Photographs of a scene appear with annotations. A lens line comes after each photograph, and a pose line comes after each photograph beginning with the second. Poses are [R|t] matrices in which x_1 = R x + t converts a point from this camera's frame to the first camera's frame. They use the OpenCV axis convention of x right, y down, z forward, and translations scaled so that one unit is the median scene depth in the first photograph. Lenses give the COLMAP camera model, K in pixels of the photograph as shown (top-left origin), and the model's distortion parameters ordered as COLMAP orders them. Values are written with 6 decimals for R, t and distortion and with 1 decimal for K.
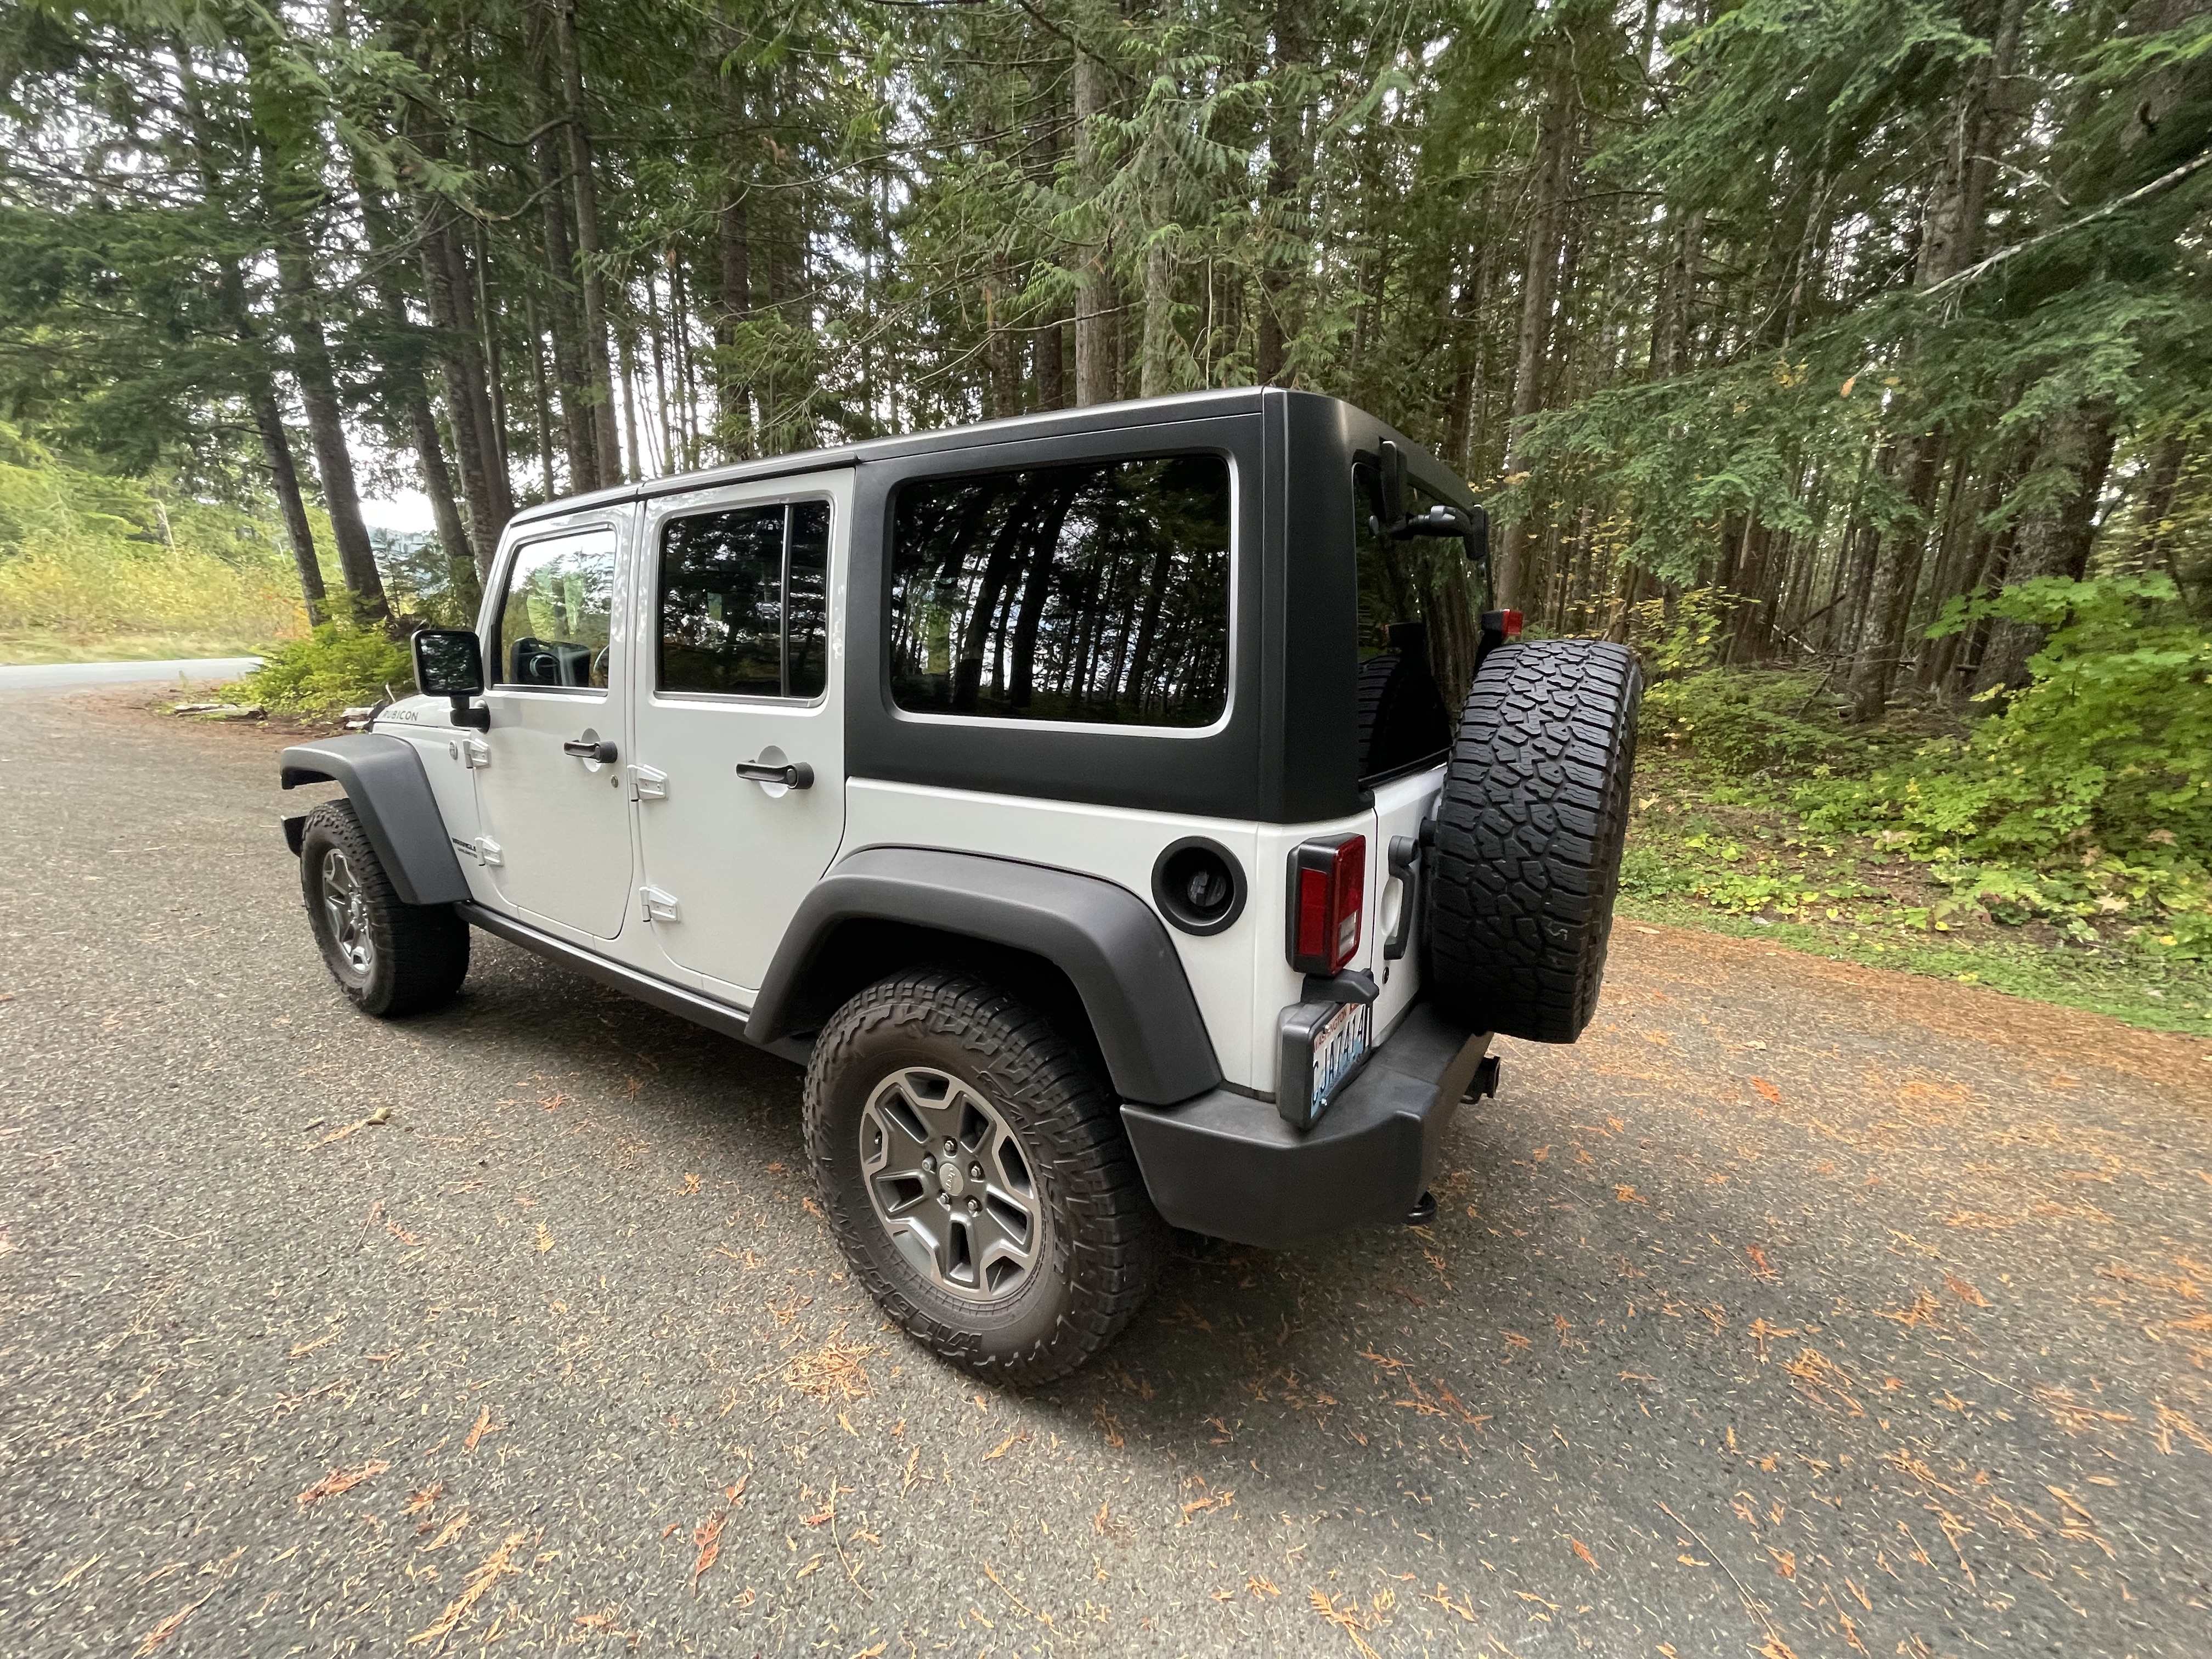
lens RADIAL K [[889.9, 0, 1114.0], [0, 889.9, 820.5], [0, 0, 1]] dist [-0.004190, 0.000519]
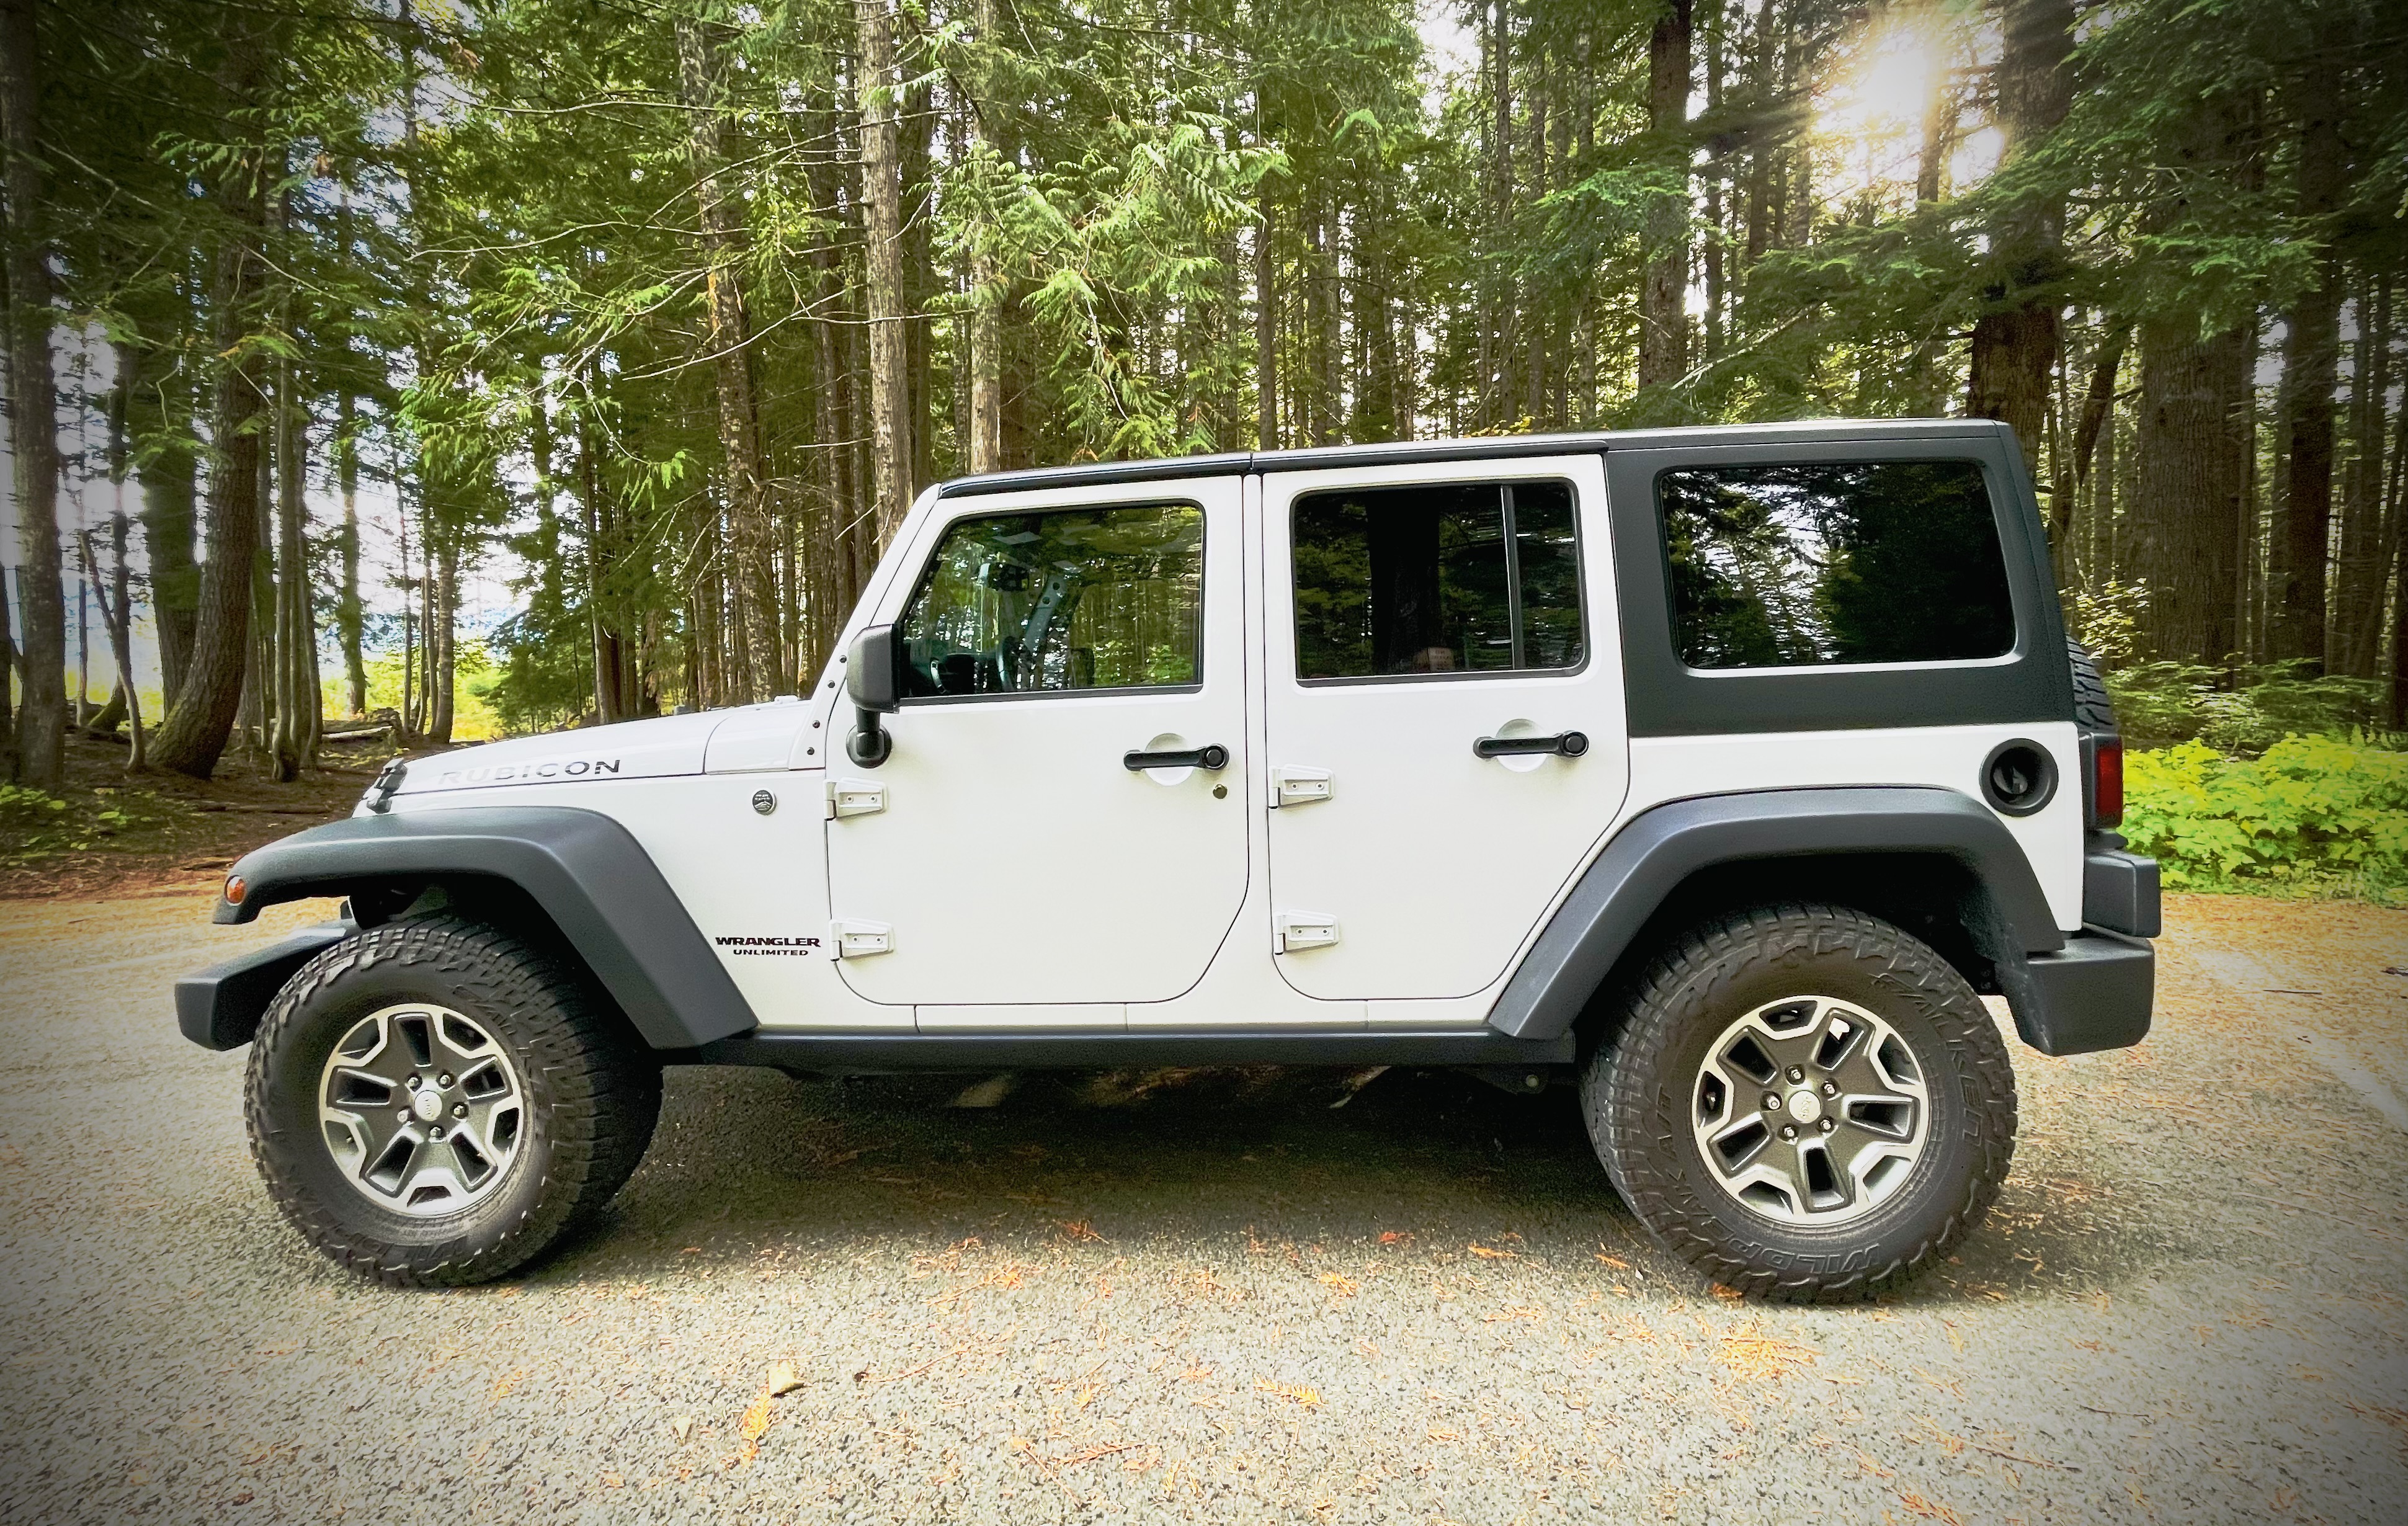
lens RADIAL K [[940.0, 0, 1194.0], [0, 940.0, 767.3], [0, 0, 1]] dist [-0.001692, -0.000052]
pose [[0.865489, -0.053020, 0.498114, -1.275518], [0.137105, 0.981485, -0.133754, 0.061255], [-0.481800, 0.184057, 0.856734, 0.319123]]
